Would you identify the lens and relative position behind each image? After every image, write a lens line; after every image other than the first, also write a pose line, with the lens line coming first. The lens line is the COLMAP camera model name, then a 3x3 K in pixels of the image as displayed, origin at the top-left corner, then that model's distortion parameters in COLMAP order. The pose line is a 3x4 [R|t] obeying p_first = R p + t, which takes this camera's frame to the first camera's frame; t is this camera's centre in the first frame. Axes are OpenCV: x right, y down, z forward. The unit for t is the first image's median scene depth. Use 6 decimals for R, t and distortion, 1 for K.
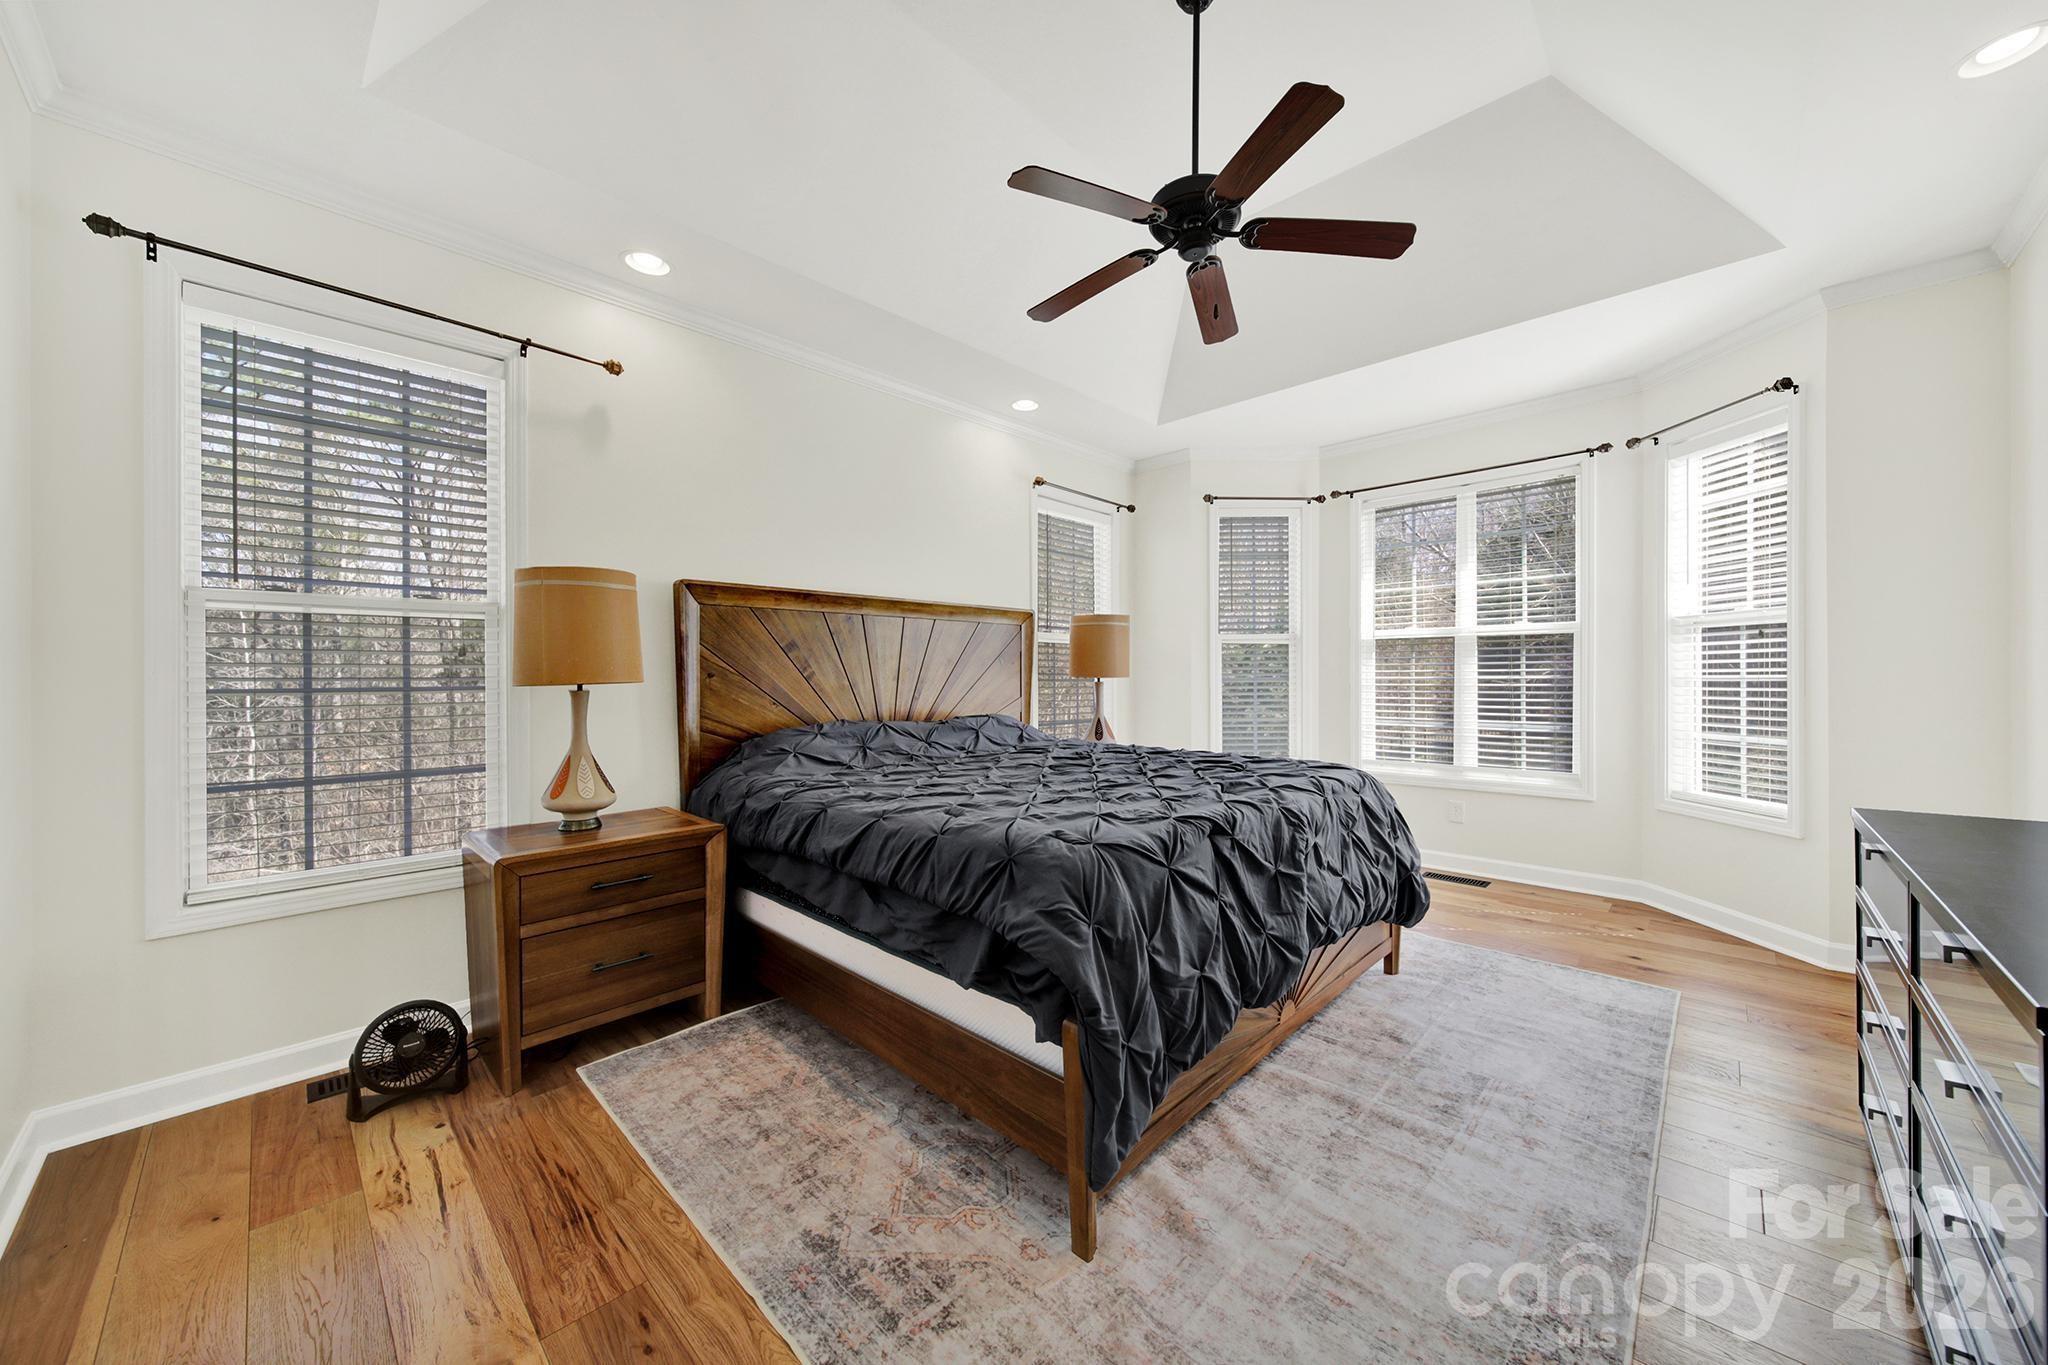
lens RADIAL K [[737.5, 0, 1020.5], [0, 737.5, 672.9], [0, 0, 1]] dist [0.001129, 0.000014]
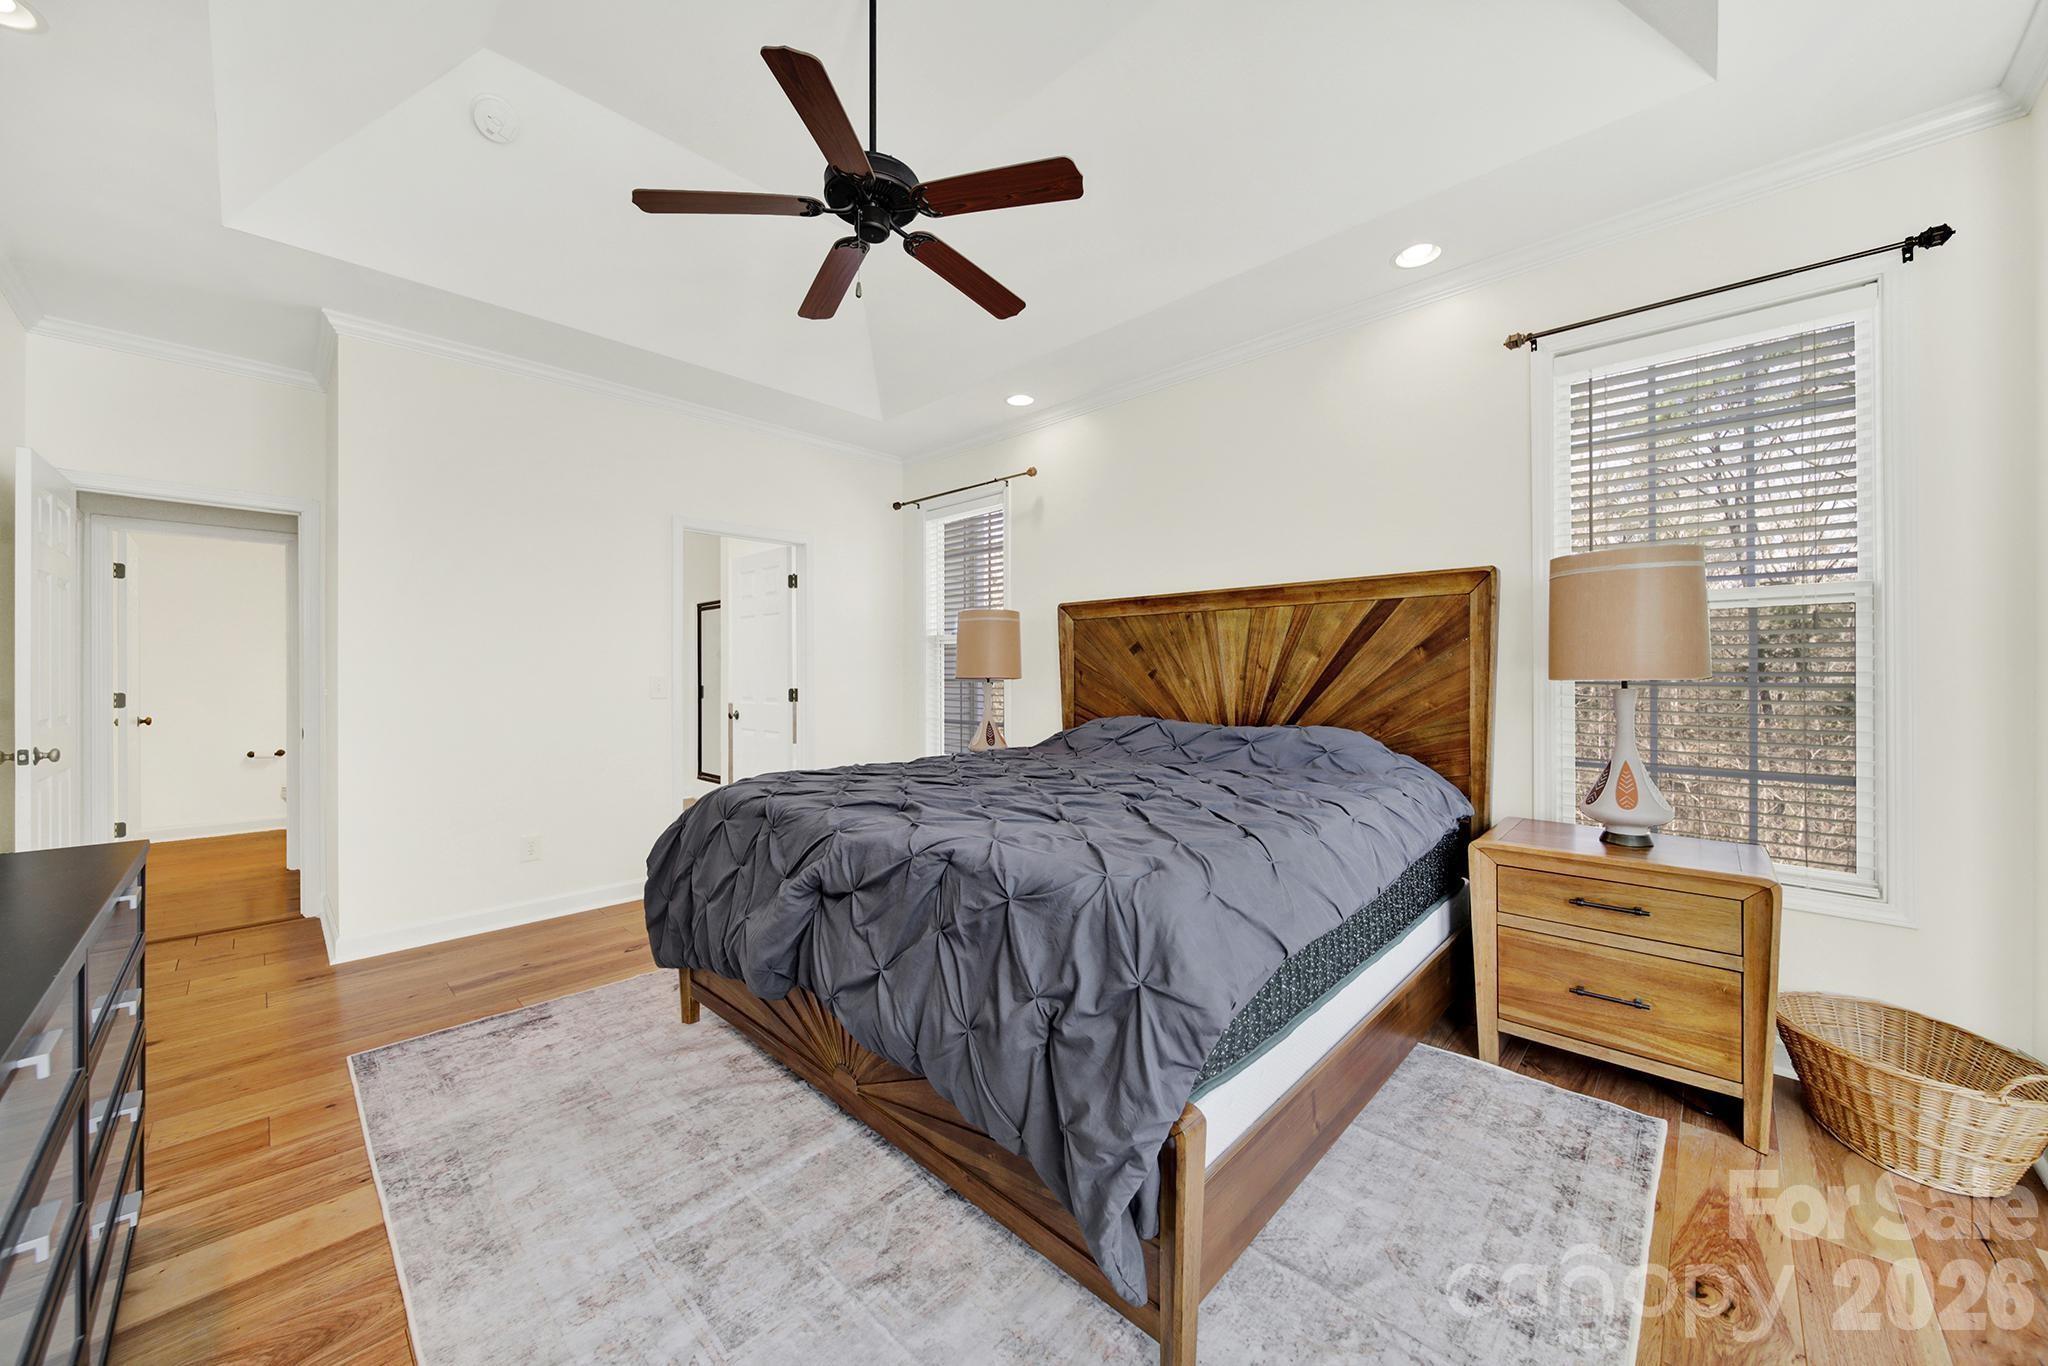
lens RADIAL K [[720.8, 0, 1026.4], [0, 720.8, 677.6], [0, 0, 1]] dist [-0.010708, -0.000091]
pose [[0.011934, 0.012933, -0.999845, 0.785259], [0.002171, 0.999914, 0.012959, -0.004603], [0.999926, -0.002325, 0.011905, 0.801491]]
